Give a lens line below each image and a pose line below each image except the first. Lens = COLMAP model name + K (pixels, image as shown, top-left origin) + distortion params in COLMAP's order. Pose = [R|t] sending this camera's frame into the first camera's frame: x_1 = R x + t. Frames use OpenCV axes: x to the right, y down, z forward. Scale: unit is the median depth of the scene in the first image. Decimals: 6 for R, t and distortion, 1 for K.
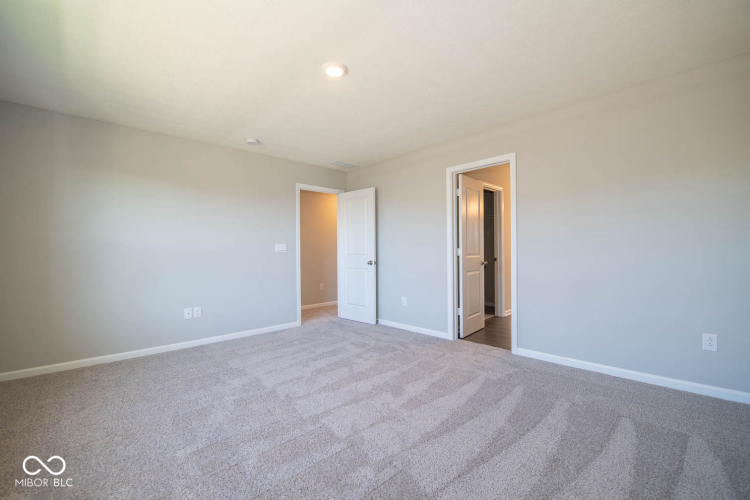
lens RADIAL K [[305.2, 0, 366.8], [0, 305.2, 251.5], [0, 0, 1]] dist [-0.000604, -0.000025]
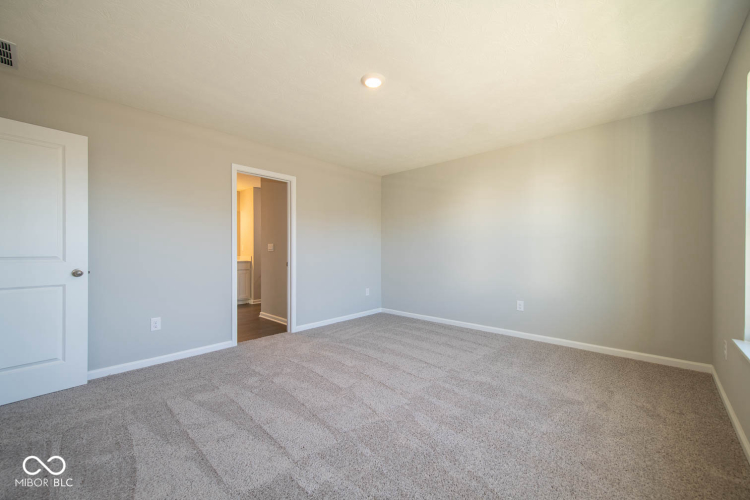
lens RADIAL K [[305.2, 0, 366.8], [0, 305.2, 251.5], [0, 0, 1]] dist [-0.000604, -0.000025]
pose [[-0.050502, 0.002646, 0.998720, -0.768708], [-0.003343, 0.999990, -0.002818, -0.003219], [-0.998718, -0.003481, -0.050493, 0.705931]]
